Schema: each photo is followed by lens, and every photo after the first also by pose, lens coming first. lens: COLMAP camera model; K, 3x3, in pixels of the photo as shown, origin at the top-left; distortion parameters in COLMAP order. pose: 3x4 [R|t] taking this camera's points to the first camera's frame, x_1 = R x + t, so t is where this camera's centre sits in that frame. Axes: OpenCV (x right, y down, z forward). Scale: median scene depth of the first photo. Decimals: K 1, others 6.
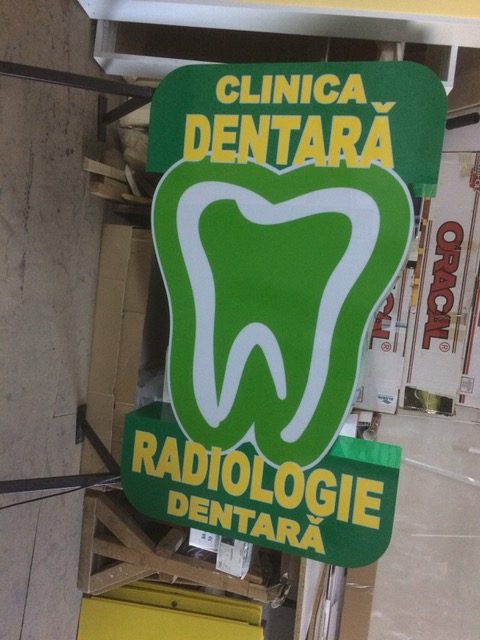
lens RADIAL K [[537.1, 0, 240.0], [0, 537.1, 320.0], [0, 0, 1]] dist [0.006142, -0.000111]
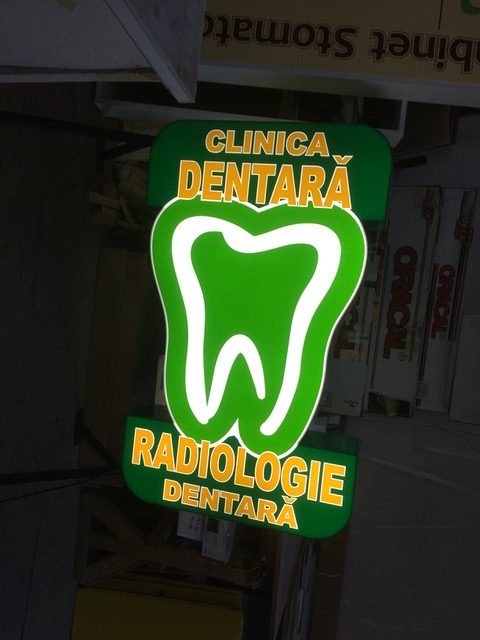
lens RADIAL K [[536.7, 0, 240.0], [0, 536.7, 320.0], [0, 0, 1]] dist [-0.001357, -0.001027]
pose [[0.998819, -0.001390, 0.048576, -0.019612], [0.002648, 0.999663, -0.025842, 0.002362], [-0.048523, 0.025940, 0.998485, -0.140926]]
